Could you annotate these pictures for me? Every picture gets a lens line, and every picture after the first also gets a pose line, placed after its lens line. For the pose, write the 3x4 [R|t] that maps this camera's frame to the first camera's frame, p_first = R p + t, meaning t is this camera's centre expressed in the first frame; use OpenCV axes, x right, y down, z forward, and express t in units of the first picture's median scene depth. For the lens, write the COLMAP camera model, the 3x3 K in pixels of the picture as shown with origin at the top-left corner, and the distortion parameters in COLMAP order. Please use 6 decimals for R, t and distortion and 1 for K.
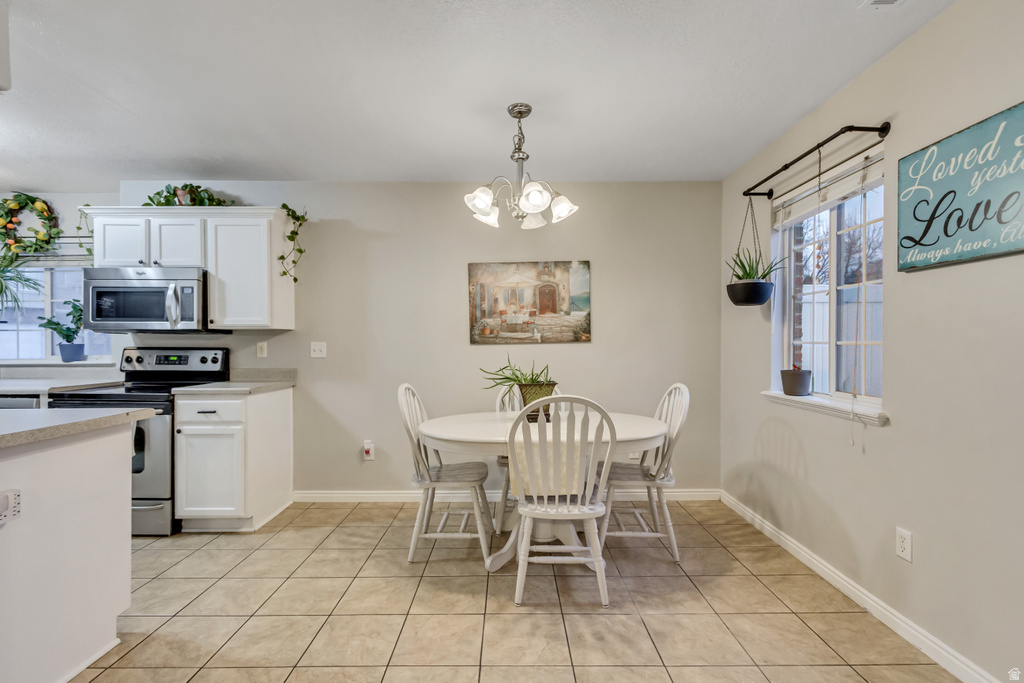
lens RADIAL K [[472.5, 0, 508.8], [0, 472.5, 346.4], [0, 0, 1]] dist [0.007998, -0.001345]
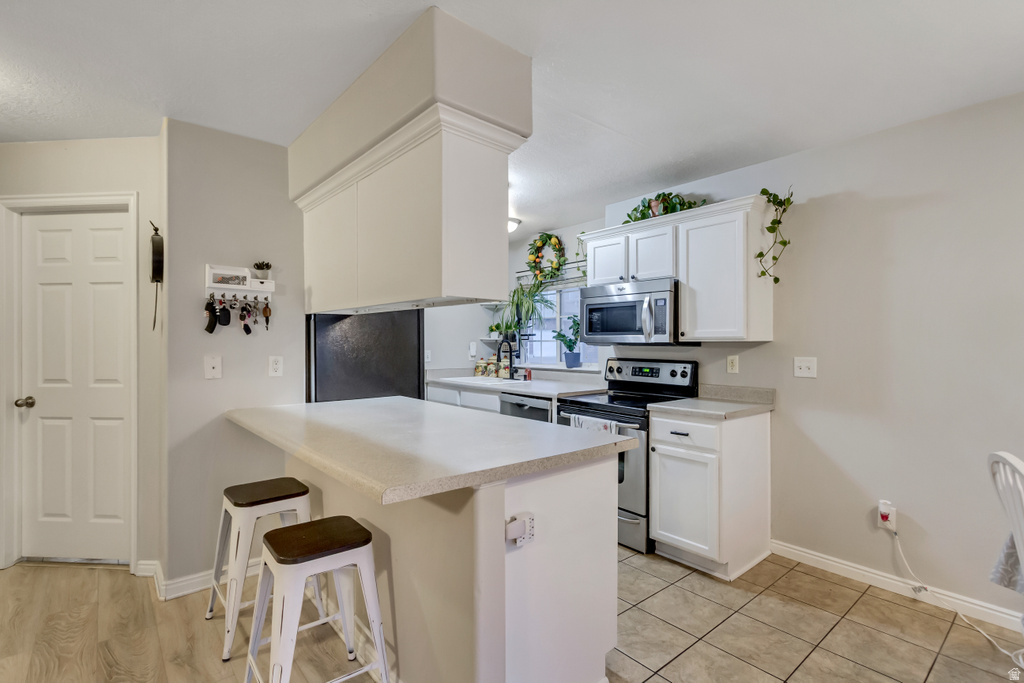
lens RADIAL K [[480.4, 0, 512.0], [0, 480.4, 341.5], [0, 0, 1]] dist [0.005611, -0.000185]
pose [[0.645458, -0.001519, -0.763794, -0.117967], [-0.006254, 0.999954, -0.007274, -0.027929], [0.763770, 0.009472, 0.645419, 0.129748]]
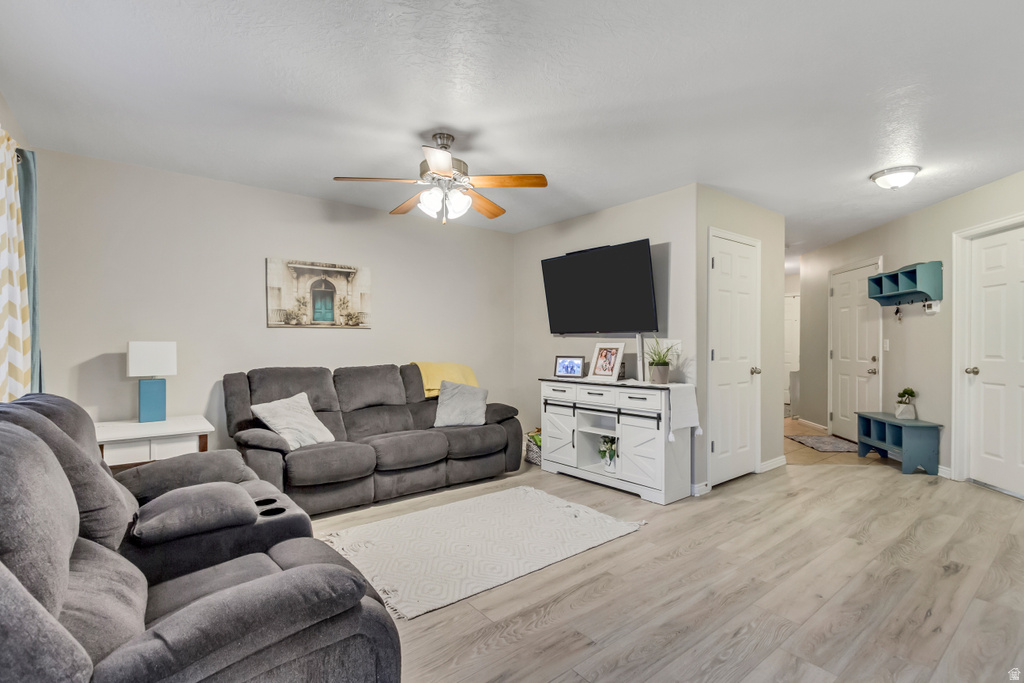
lens RADIAL K [[474.7, 0, 511.6], [0, 474.7, 347.9], [0, 0, 1]] dist [0.003117, -0.000247]
pose [[-0.783018, 0.008456, -0.621941, 0.327753], [-0.002394, 0.999859, 0.016609, 0.002023], [0.621994, 0.014494, -0.782888, 0.238514]]
